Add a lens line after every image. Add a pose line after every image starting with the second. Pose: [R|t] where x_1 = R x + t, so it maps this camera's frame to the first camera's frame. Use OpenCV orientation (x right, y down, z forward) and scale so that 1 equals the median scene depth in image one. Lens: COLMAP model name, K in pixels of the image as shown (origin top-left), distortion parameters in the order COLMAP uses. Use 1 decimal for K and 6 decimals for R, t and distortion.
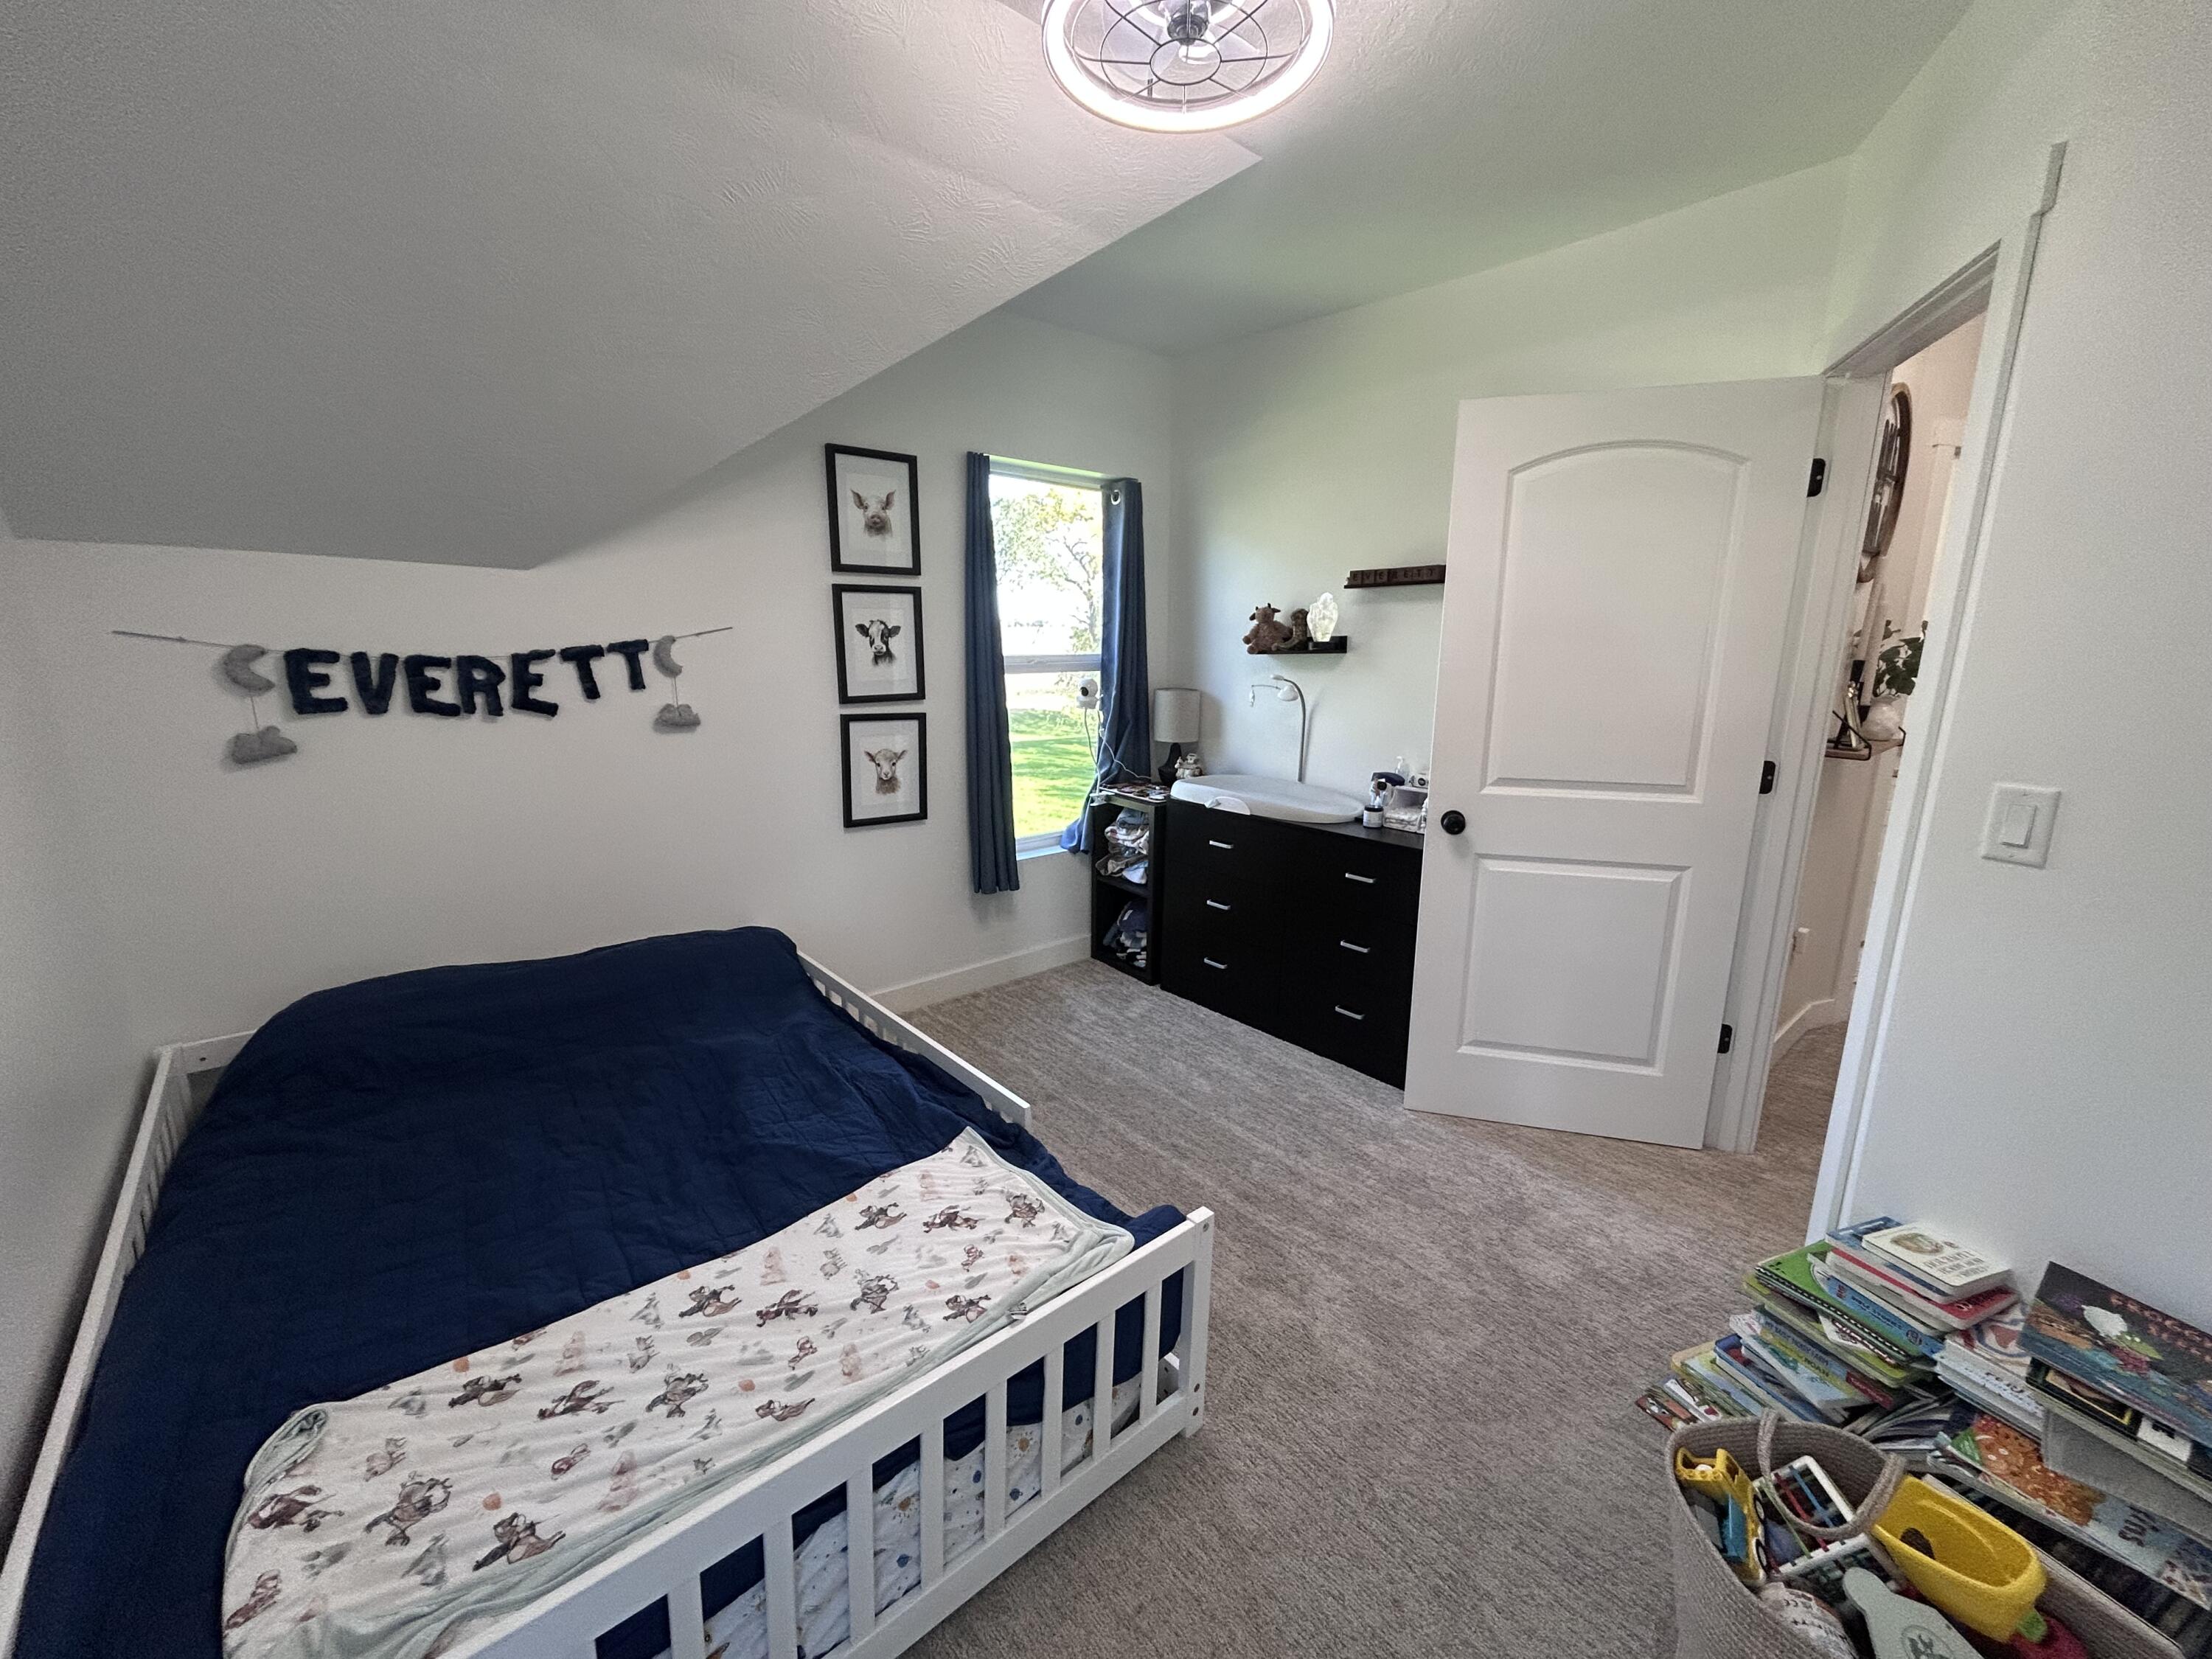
lens RADIAL K [[898.4, 0, 1112.9], [0, 898.4, 821.5], [0, 0, 1]] dist [0.005692, 0.000079]
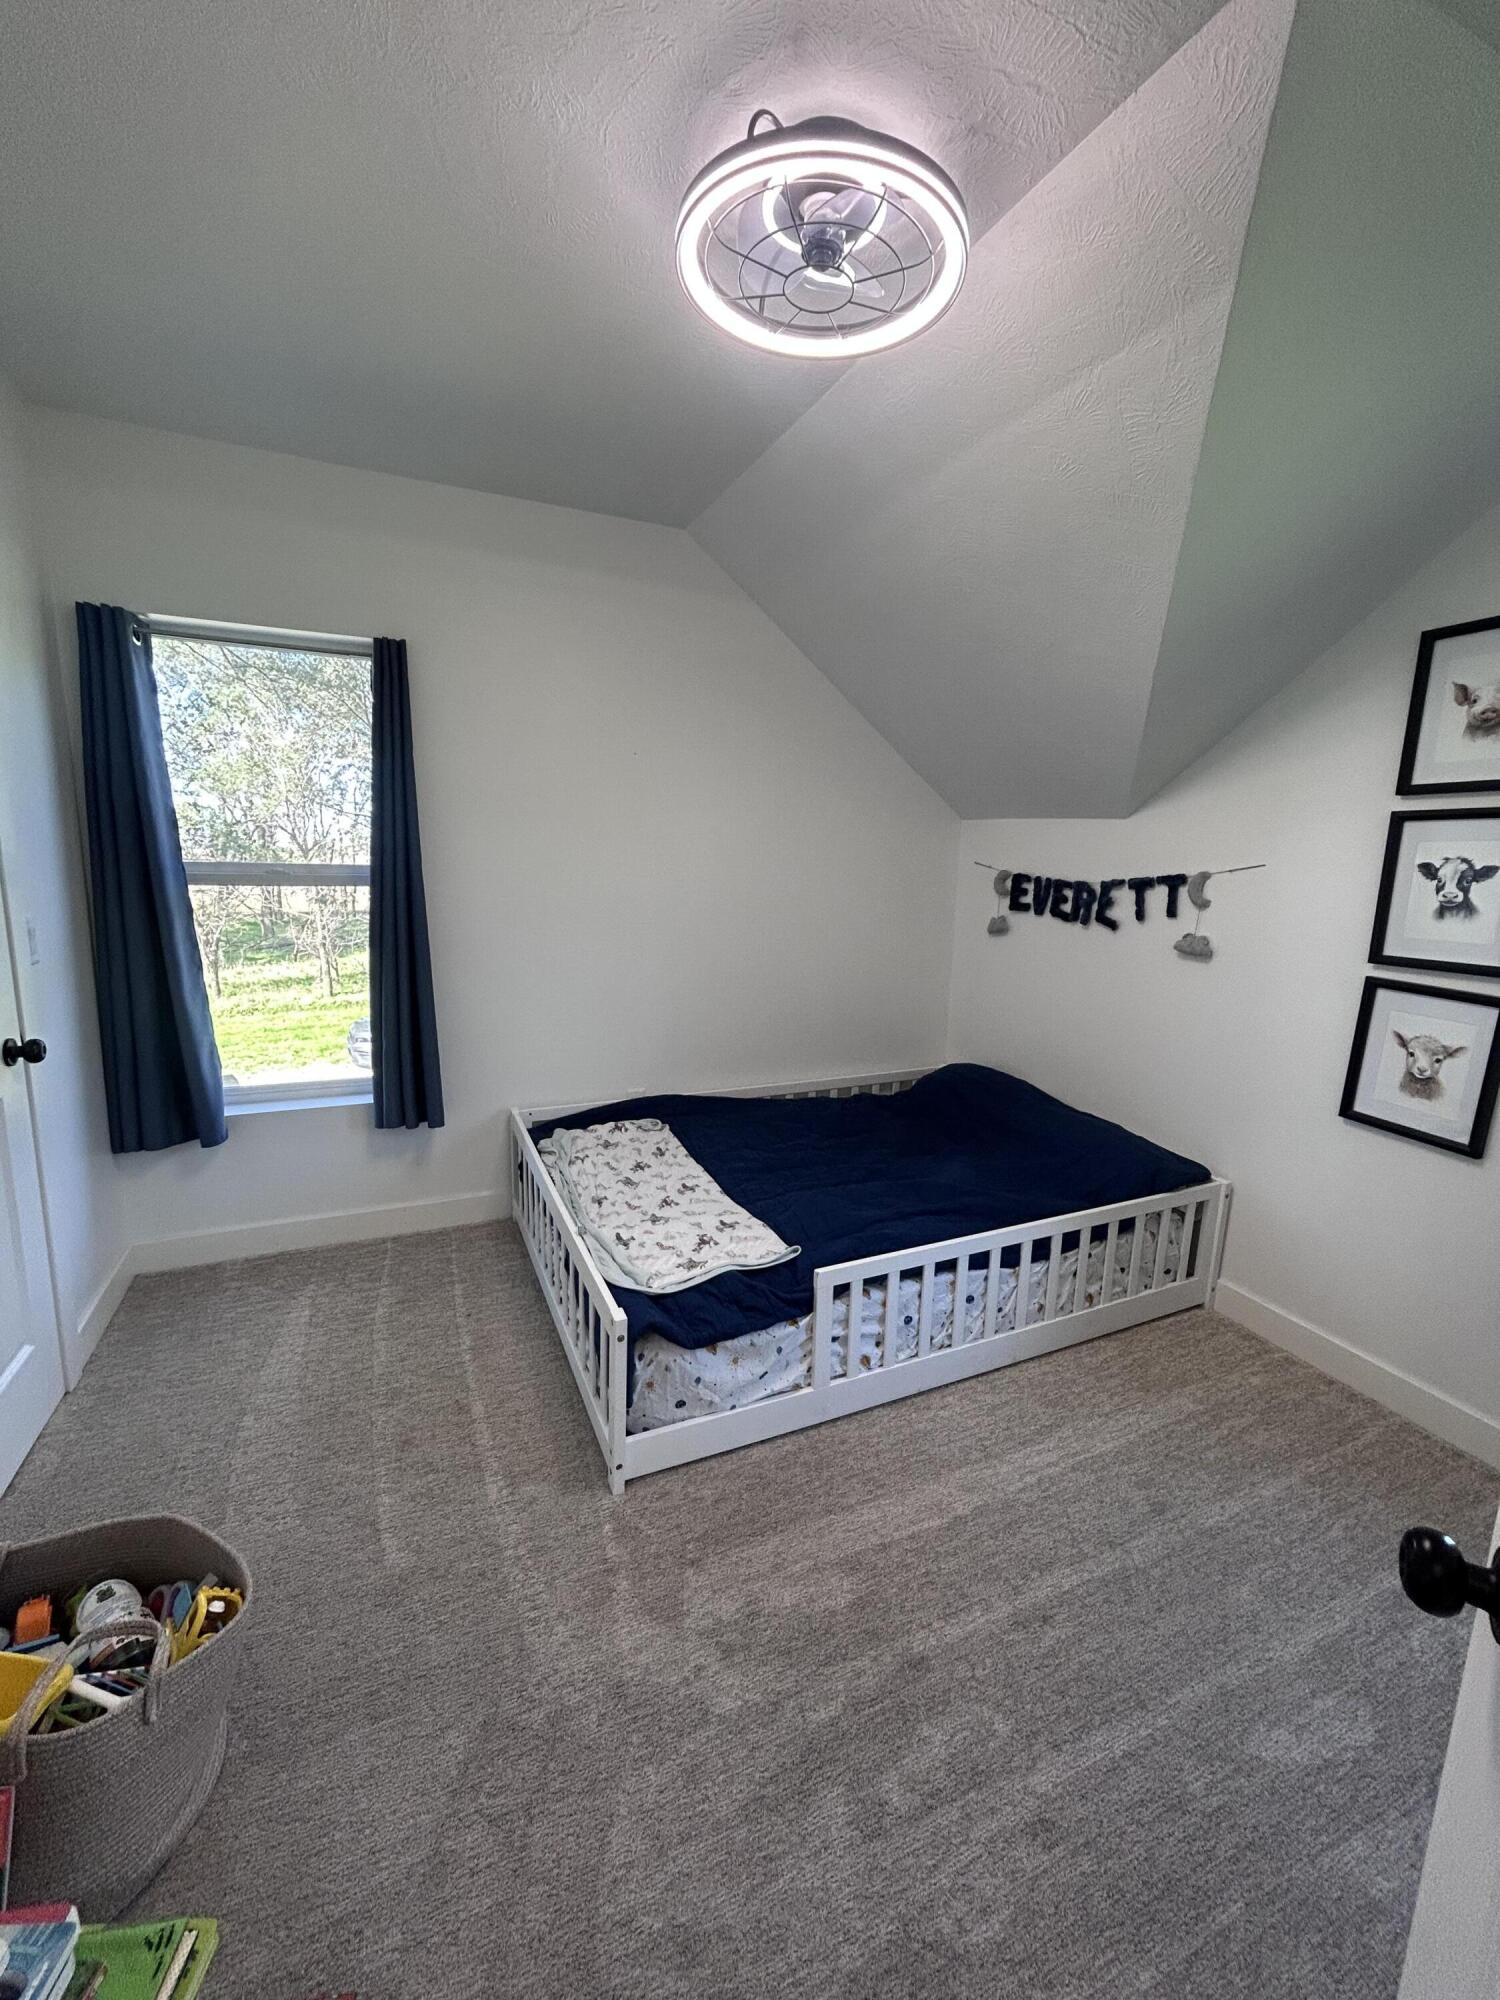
lens RADIAL K [[812.3, 0, 754.1], [0, 812.3, 999.0], [0, 0, 1]] dist [0.005692, 0.000079]
pose [[-0.286839, 0.154702, -0.945405, 0.652402], [-0.227915, 0.947518, 0.224198, -0.169261], [0.930472, 0.279780, -0.236526, 0.830213]]
